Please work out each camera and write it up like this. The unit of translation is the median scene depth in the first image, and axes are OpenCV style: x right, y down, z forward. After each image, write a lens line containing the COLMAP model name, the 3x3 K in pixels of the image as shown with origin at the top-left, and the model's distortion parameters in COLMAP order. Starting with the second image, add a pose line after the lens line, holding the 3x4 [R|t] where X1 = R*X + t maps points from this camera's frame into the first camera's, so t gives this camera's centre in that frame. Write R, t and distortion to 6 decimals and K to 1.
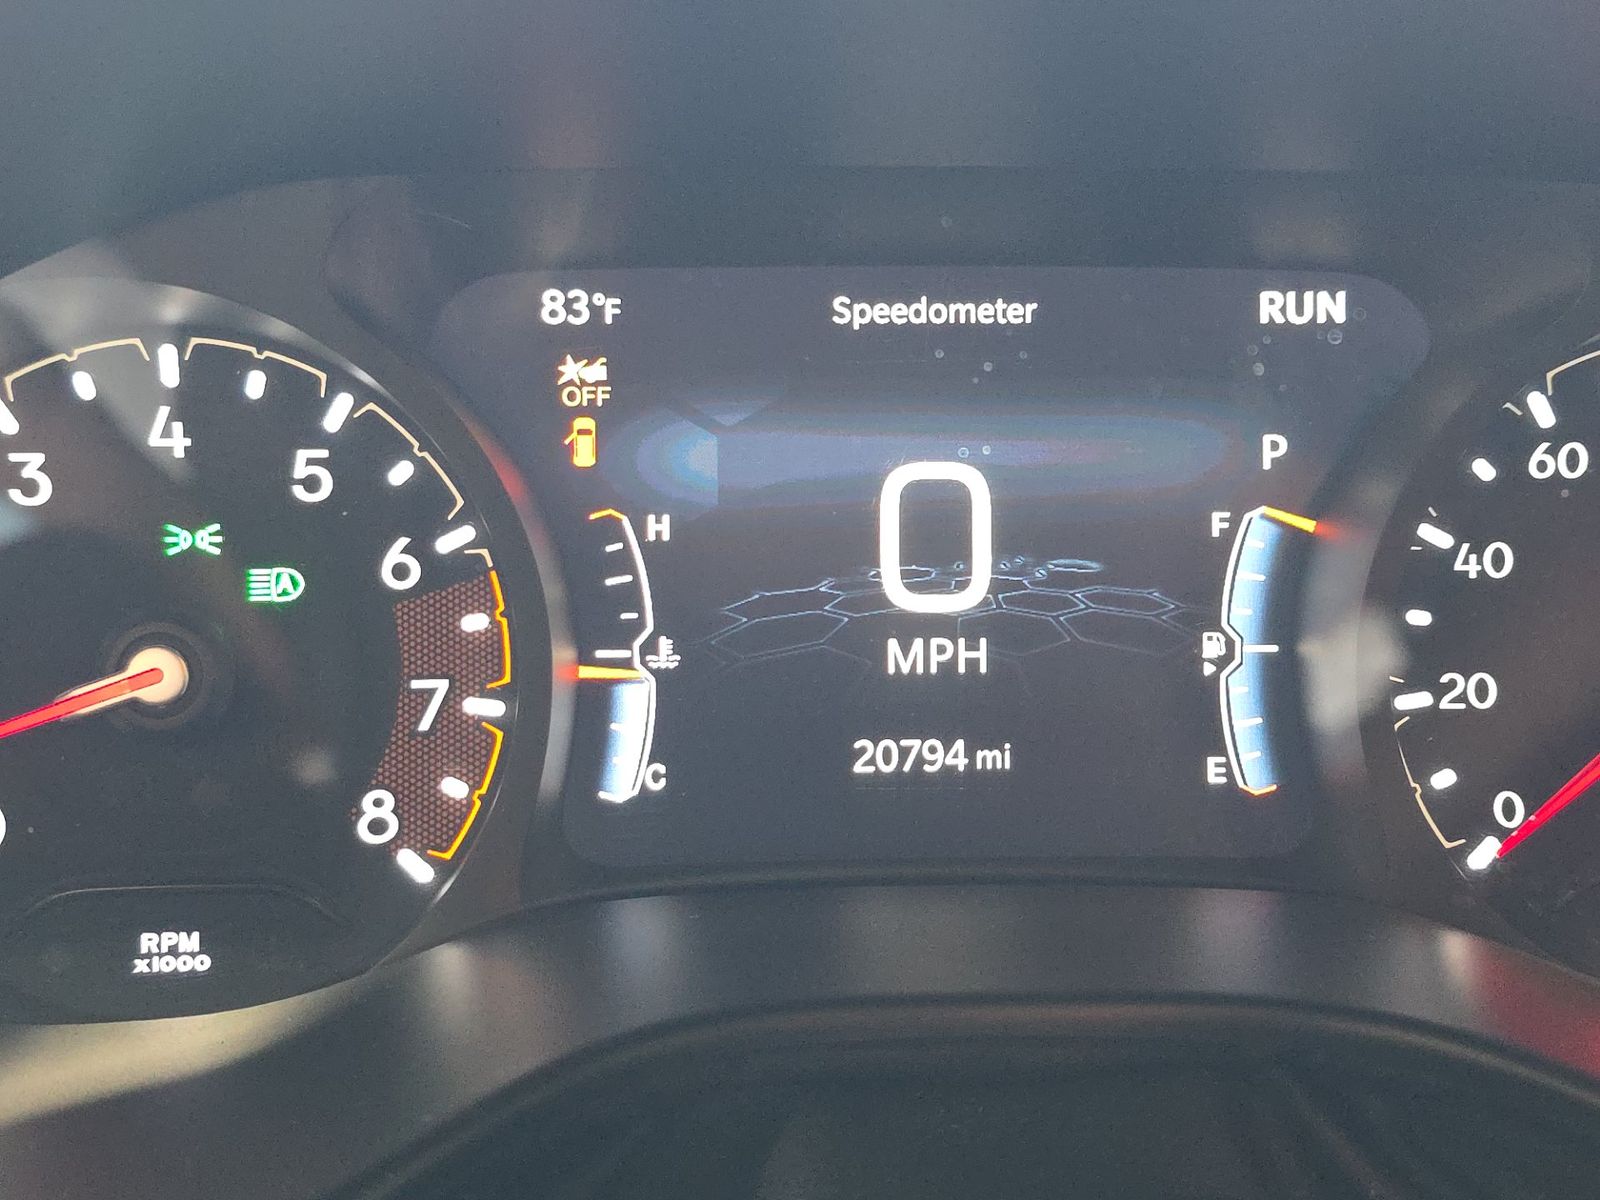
lens RADIAL K [[2143.7, 0, 804.3], [0, 2143.7, 598.4], [0, 0, 1]] dist [0.061674, 0.000000]
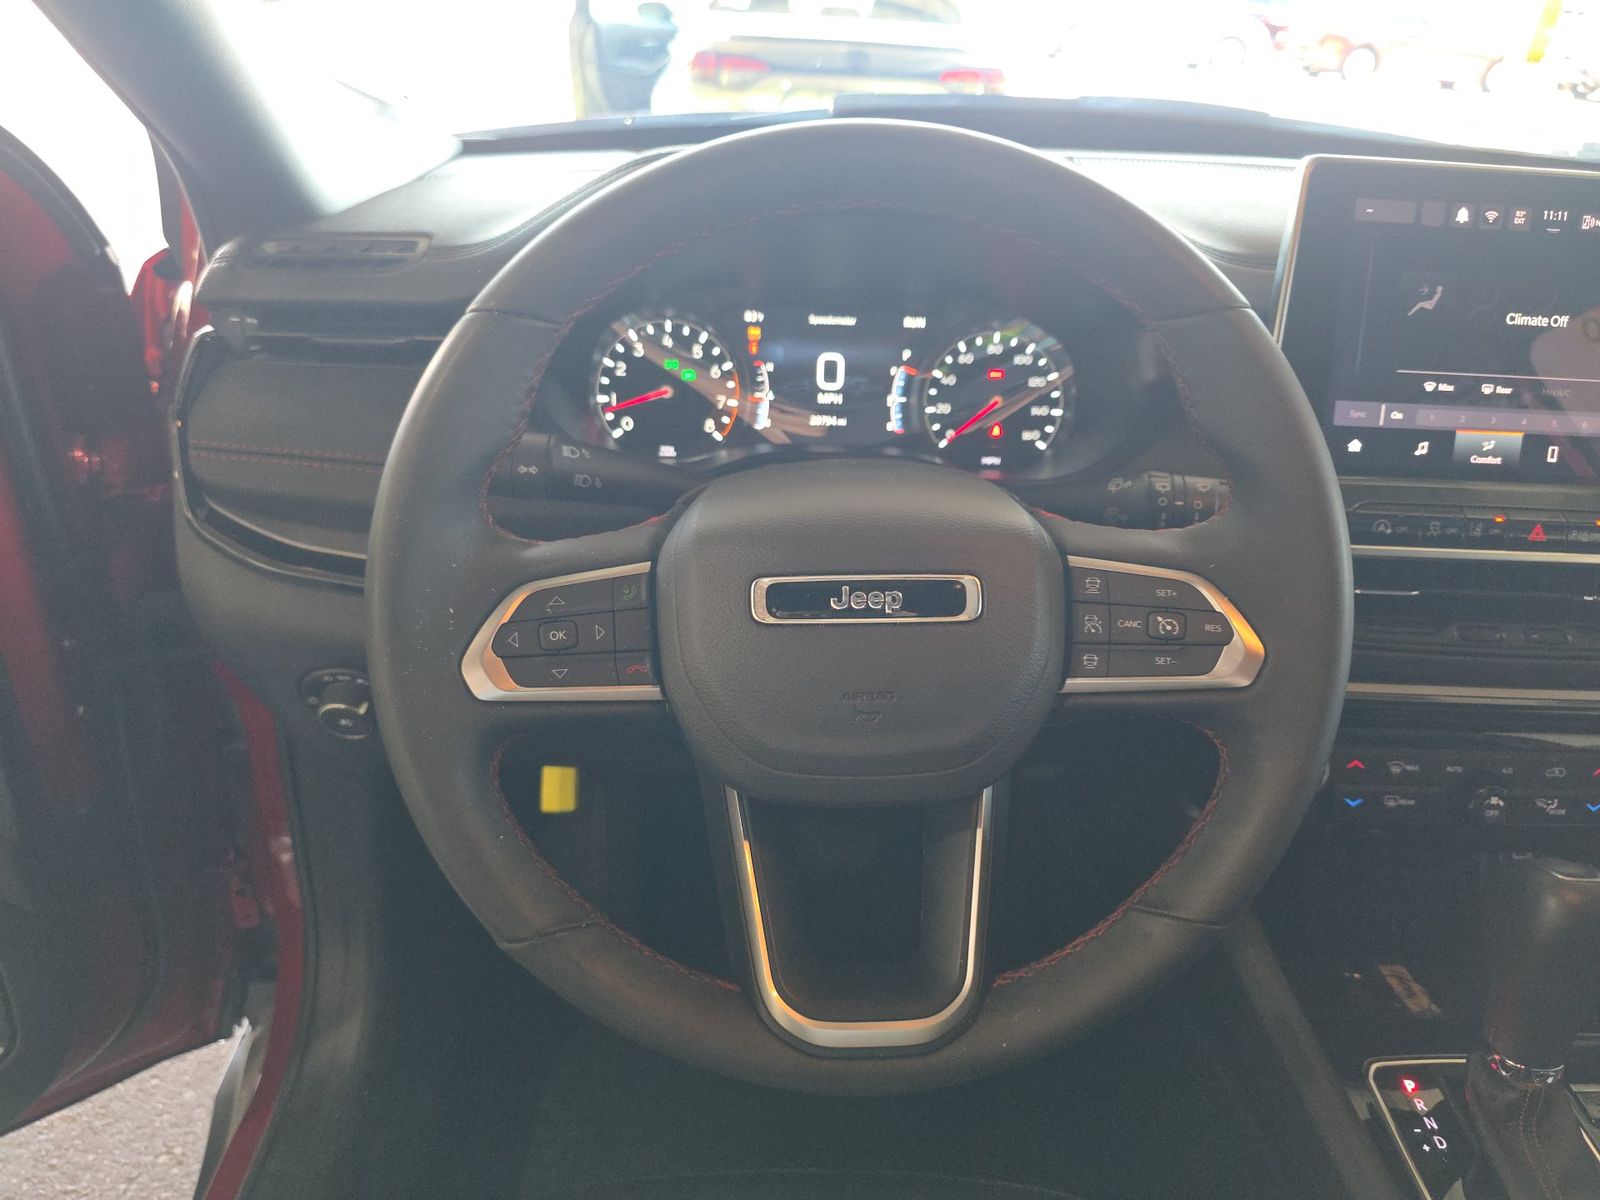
lens RADIAL K [[1078.5, 0, 786.0], [0, 1078.5, 606.1], [0, 0, 1]] dist [0.040586, -0.042831]
pose [[0.999275, 0.037265, -0.007846, 0.003322], [-0.036198, 0.993465, 0.108244, 0.224794], [0.011828, -0.107881, 0.994093, -1.355441]]
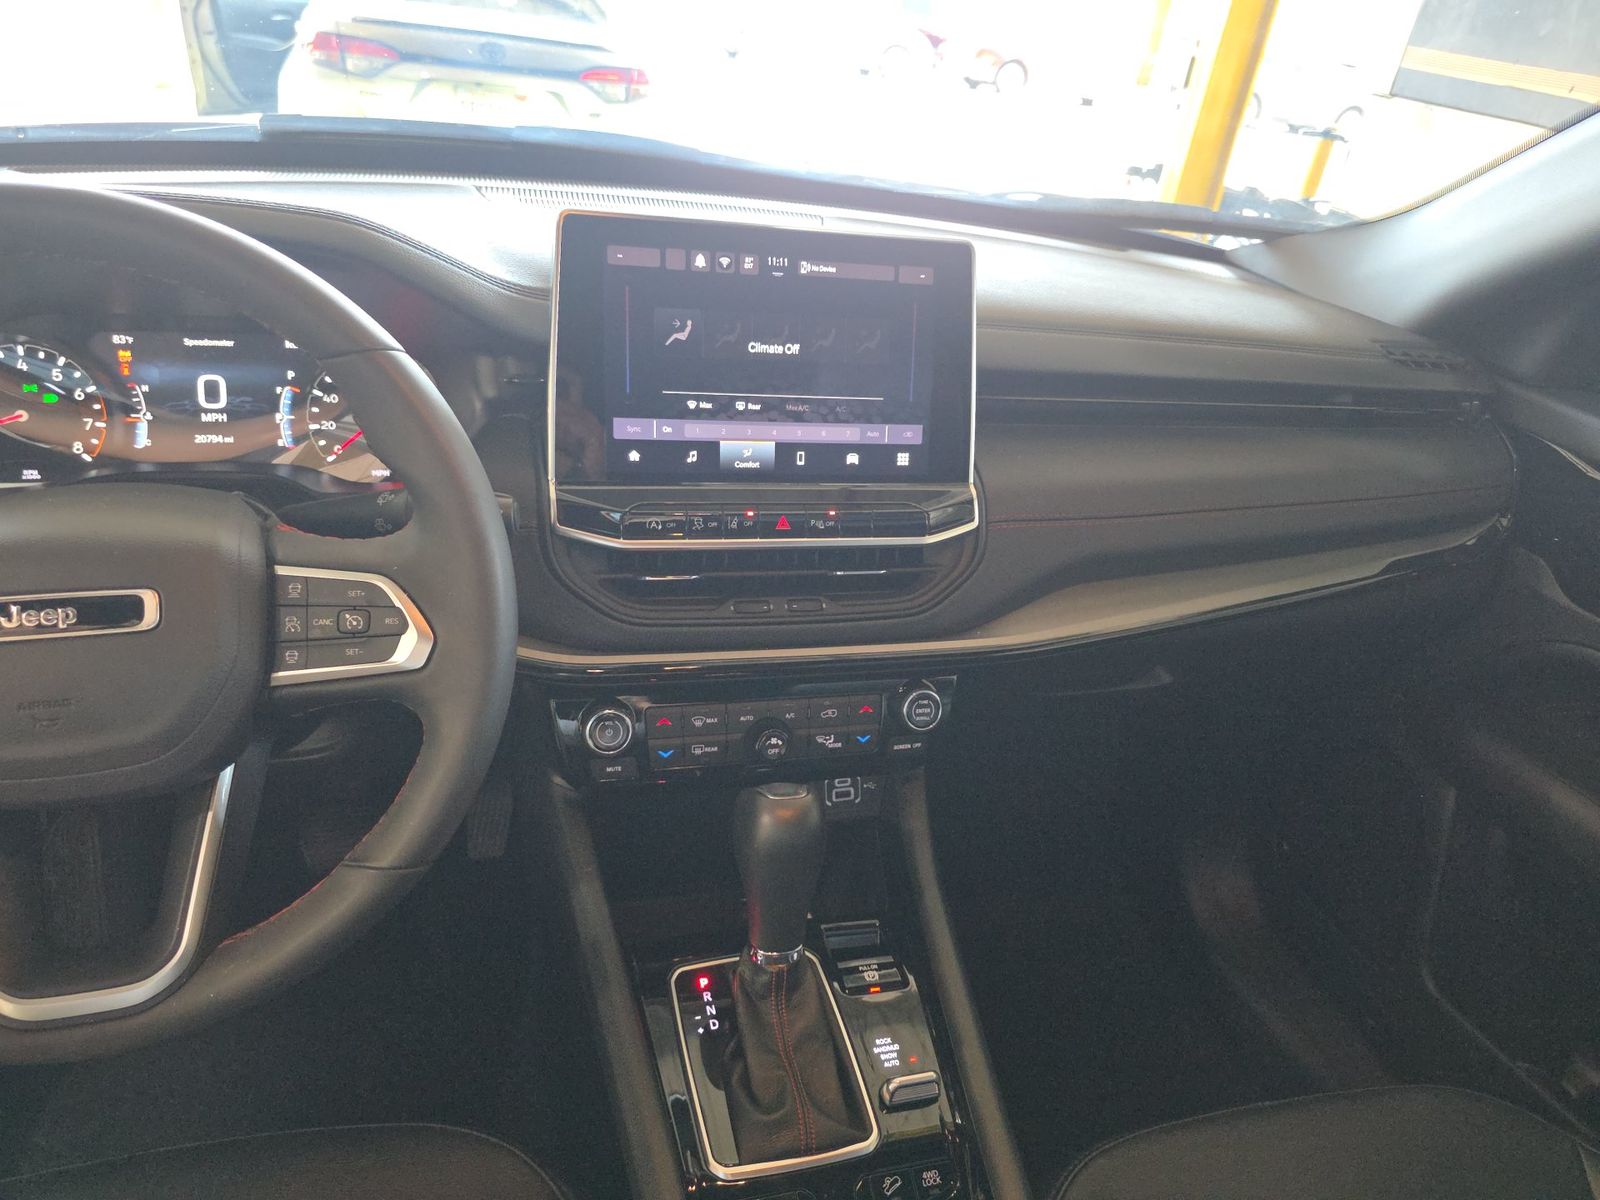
lens RADIAL K [[1078.5, 0, 821.3], [0, 1078.5, 626.9], [0, 0, 1]] dist [0.040586, -0.042831]
pose [[0.972822, -0.031039, 0.229463, 0.816233], [0.000935, 0.991493, 0.130154, 0.177415], [-0.231551, -0.126402, 0.964576, -1.717203]]
